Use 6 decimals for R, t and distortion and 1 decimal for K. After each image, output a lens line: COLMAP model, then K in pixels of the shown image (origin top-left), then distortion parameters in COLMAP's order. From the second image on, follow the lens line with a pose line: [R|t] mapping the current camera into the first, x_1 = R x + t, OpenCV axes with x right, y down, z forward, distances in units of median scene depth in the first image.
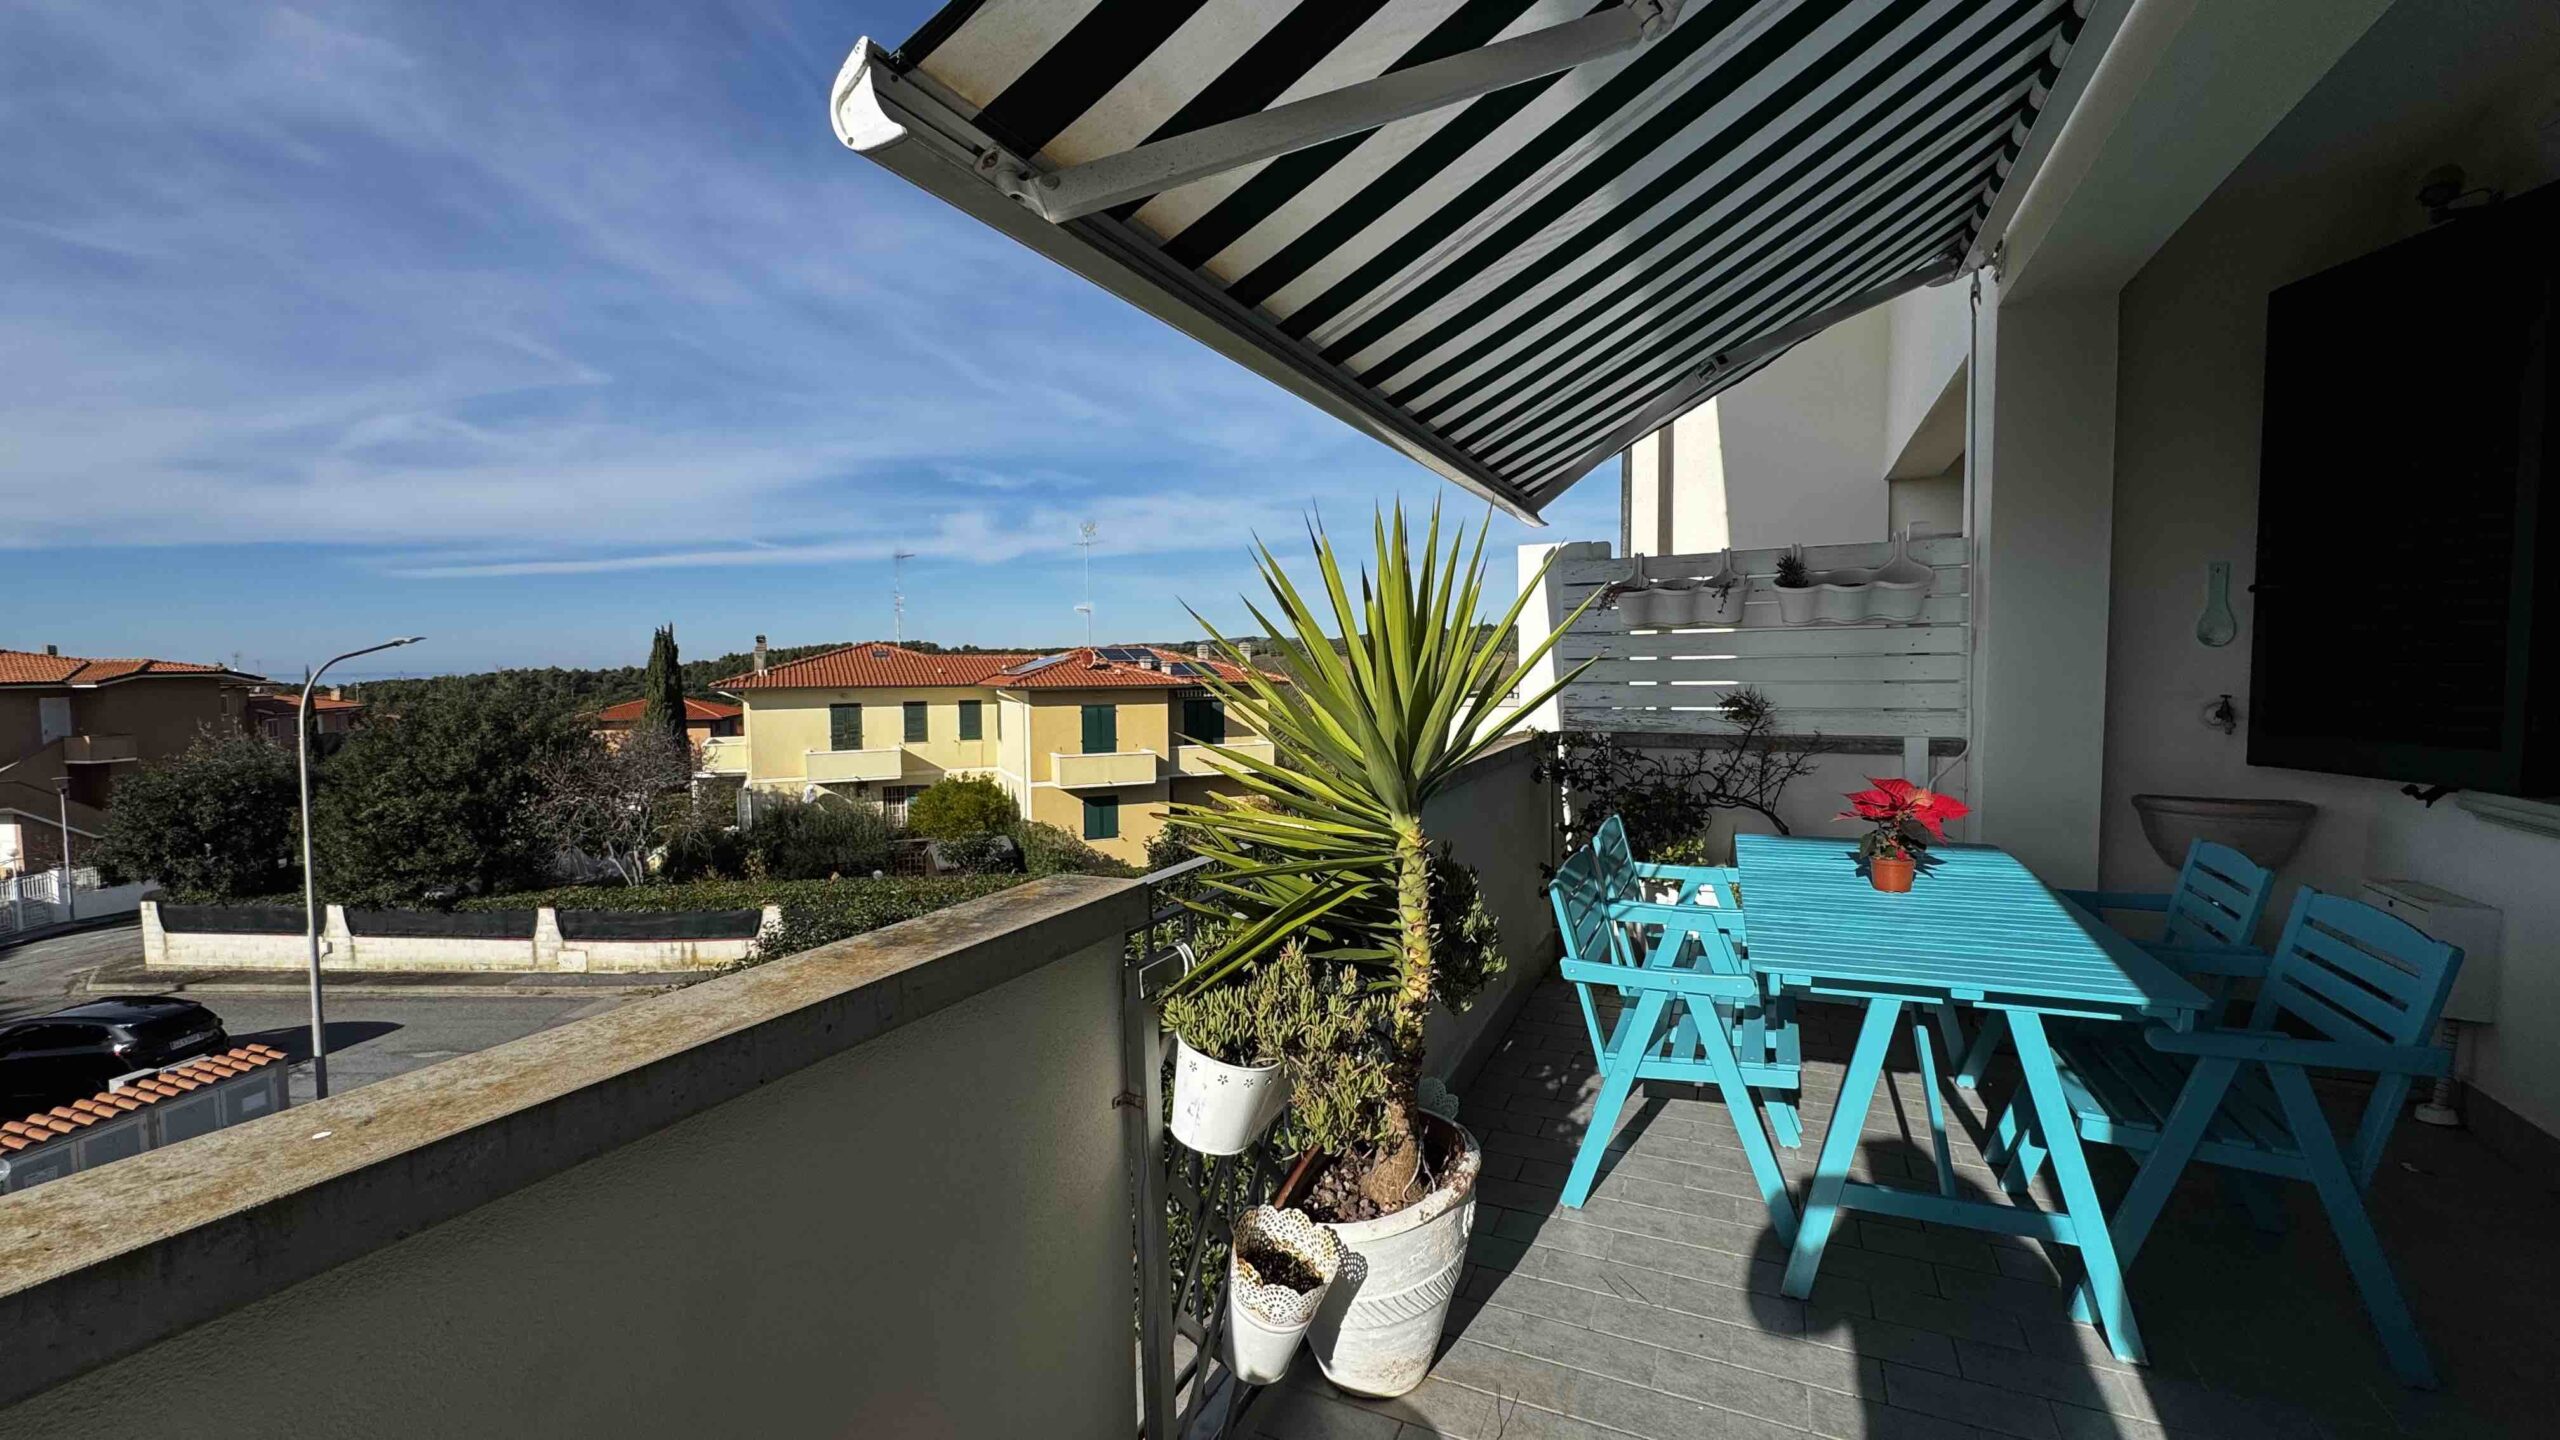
lens RADIAL K [[1024.6, 0, 1275.1], [0, 1024.6, 718.3], [0, 0, 1]] dist [-0.003280, 0.000216]
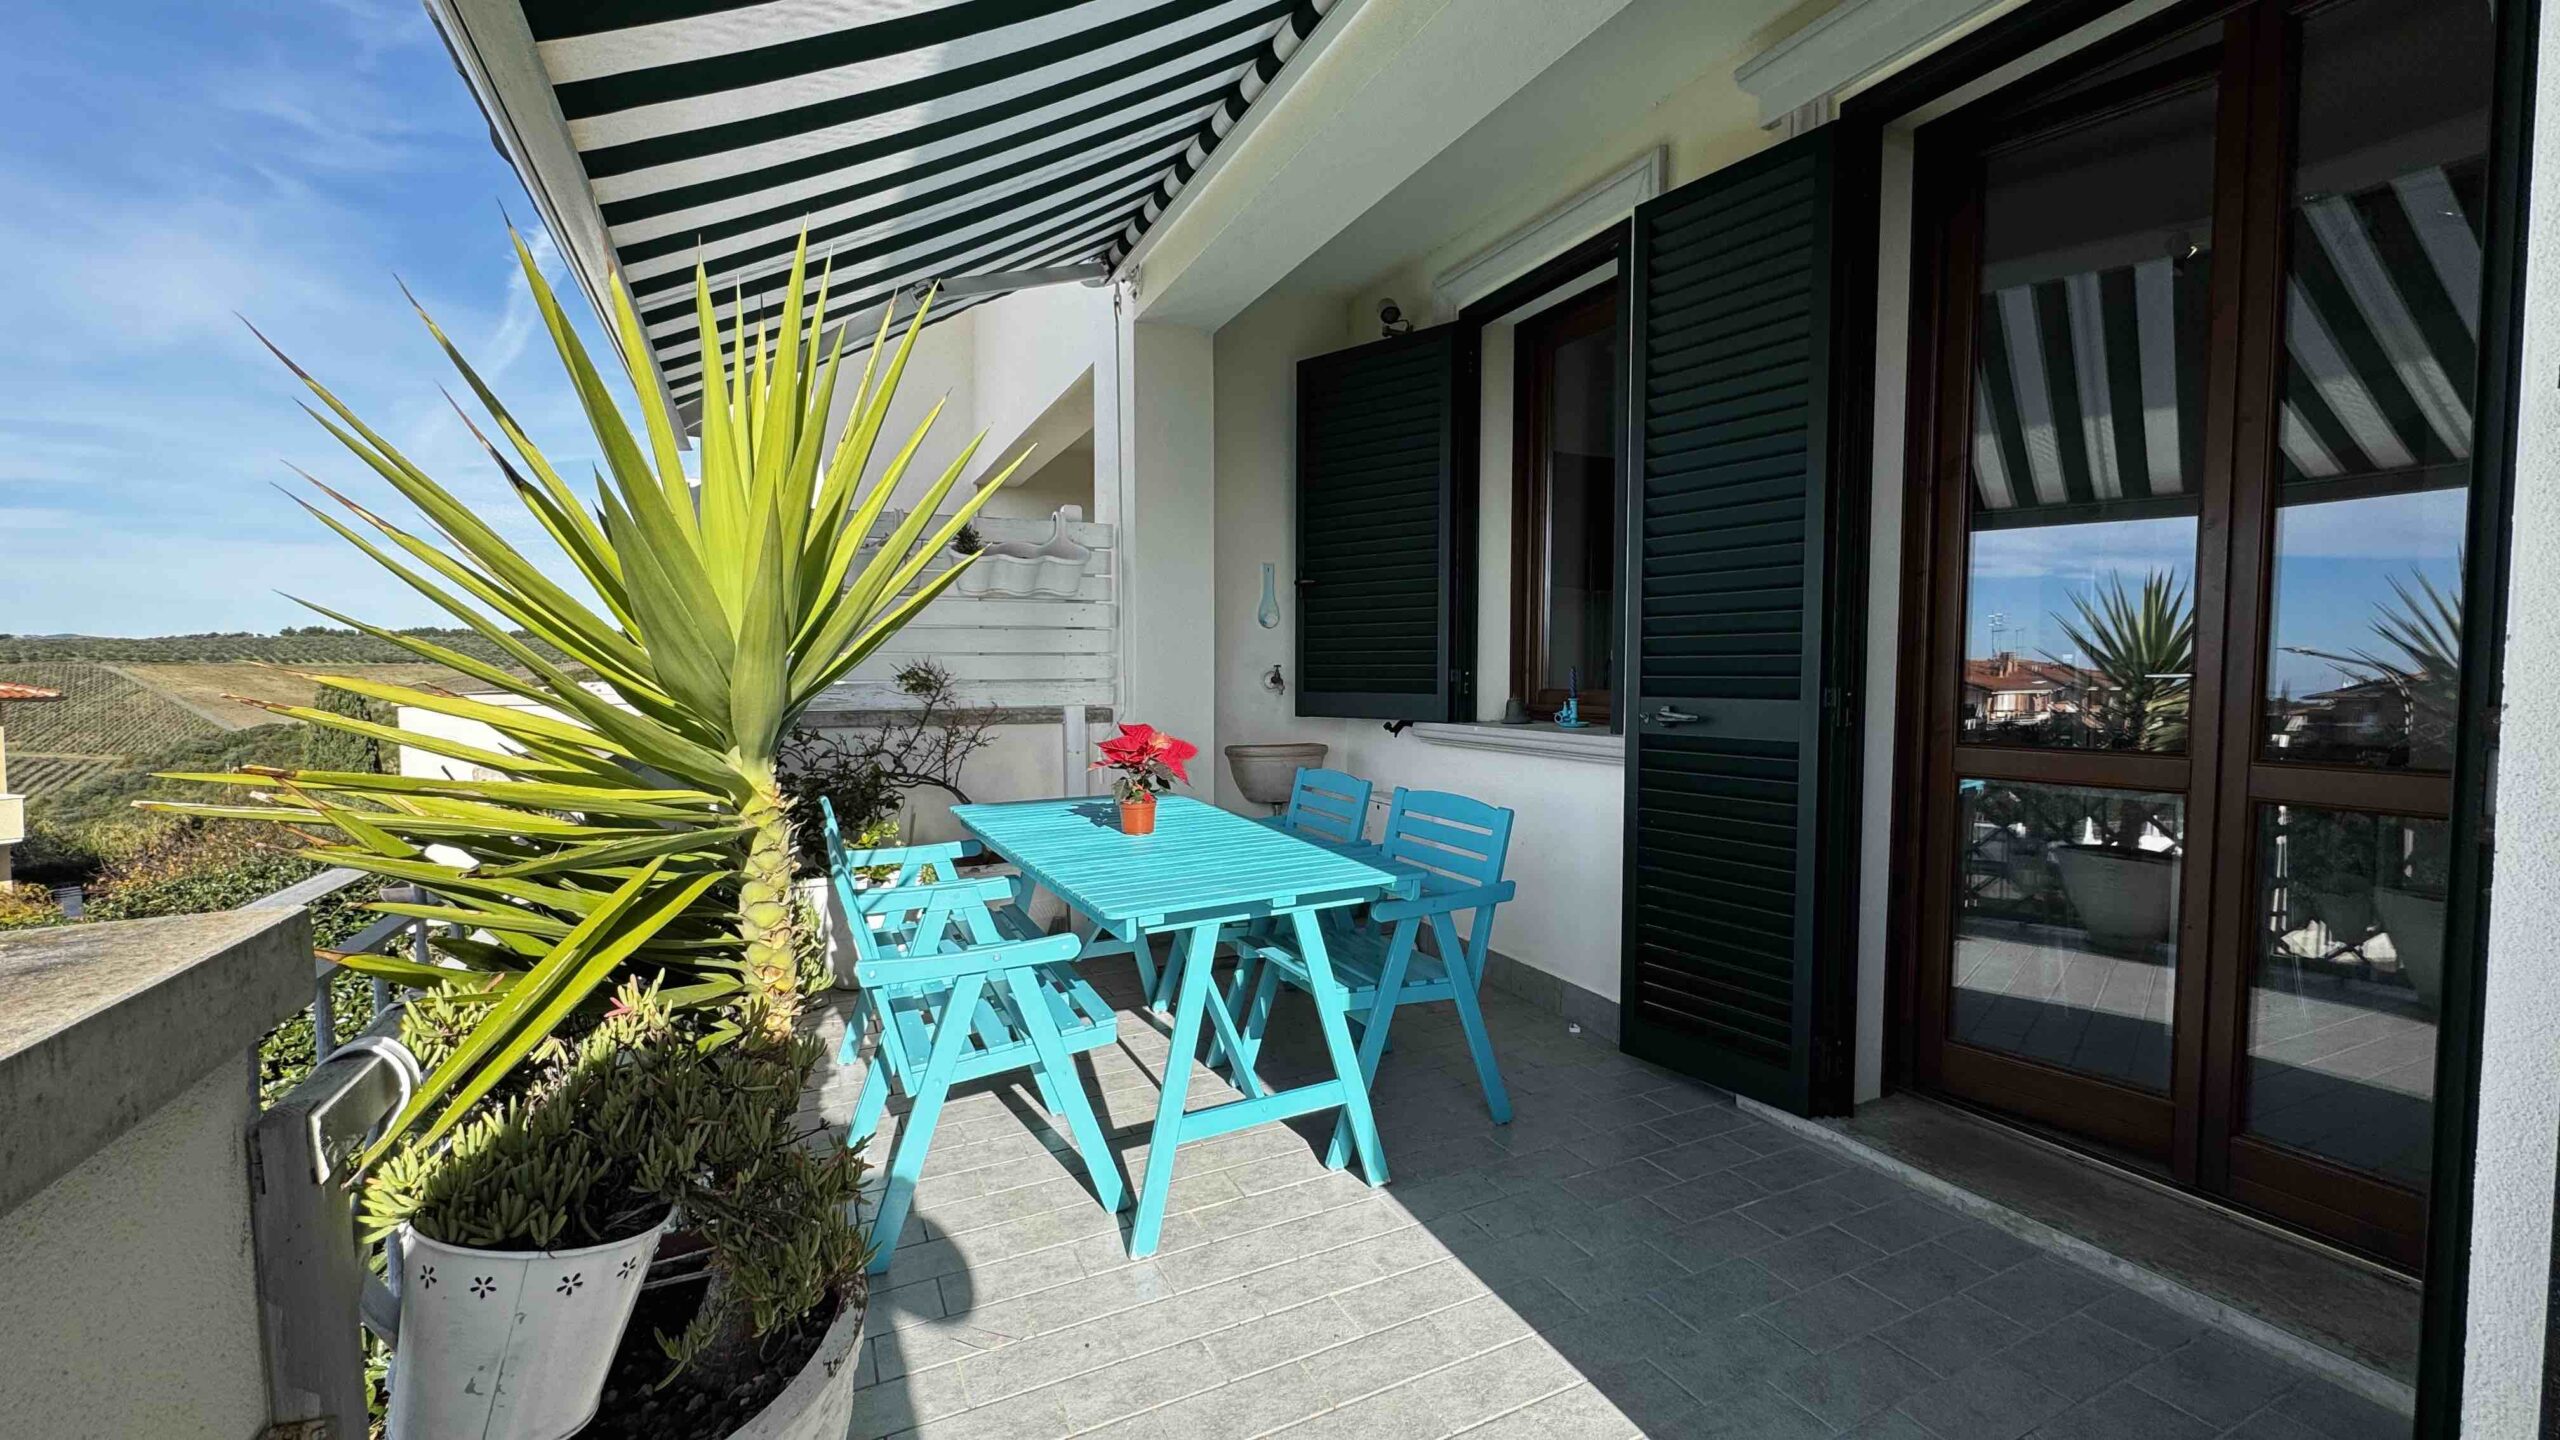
lens RADIAL K [[1024.6, 0, 1298.3], [0, 1024.6, 713.4], [0, 0, 1]] dist [-0.003280, 0.000216]
pose [[0.622392, -0.024982, 0.782307, -0.061705], [0.037549, 0.999293, 0.002039, 0.029097], [-0.781805, 0.028106, 0.622890, 0.127887]]
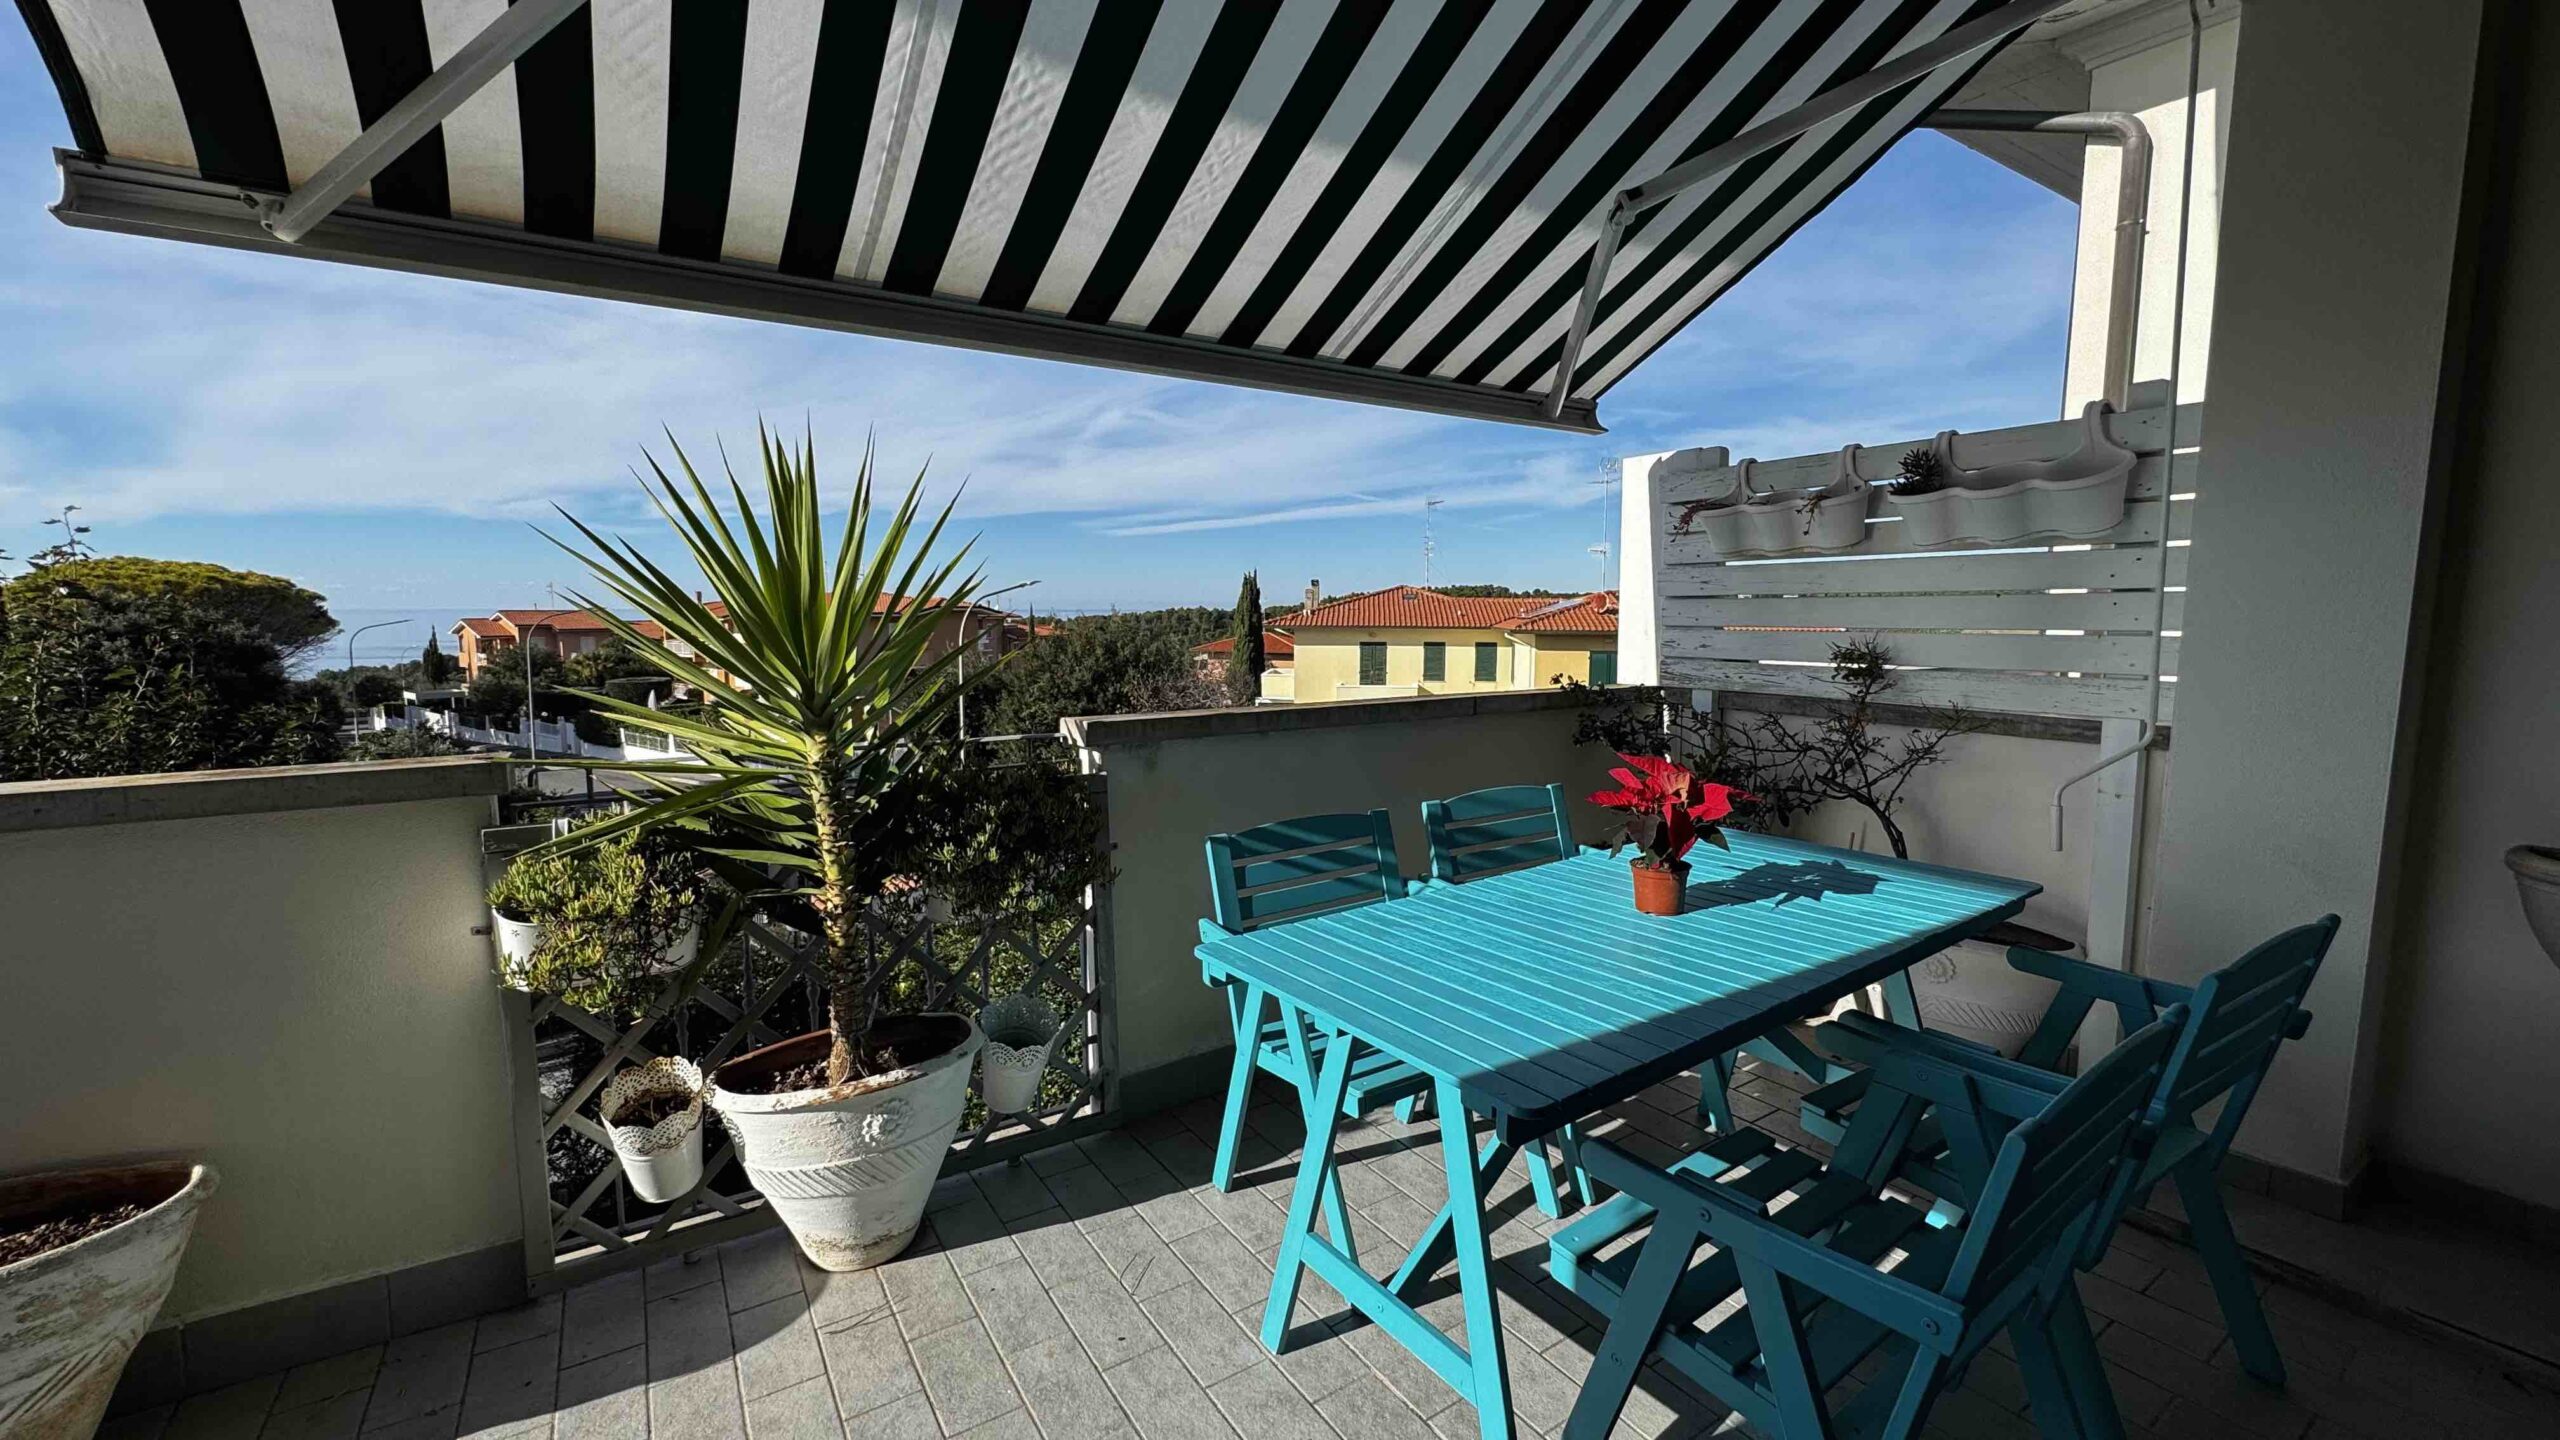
lens RADIAL K [[1024.6, 0, 1287.0], [0, 1024.6, 703.3], [0, 0, 1]] dist [-0.003280, 0.000216]
pose [[0.853032, 0.059344, -0.518473, 0.449816], [-0.039067, 0.997987, 0.049953, -0.002763], [0.520394, -0.022357, 0.853633, 0.150810]]
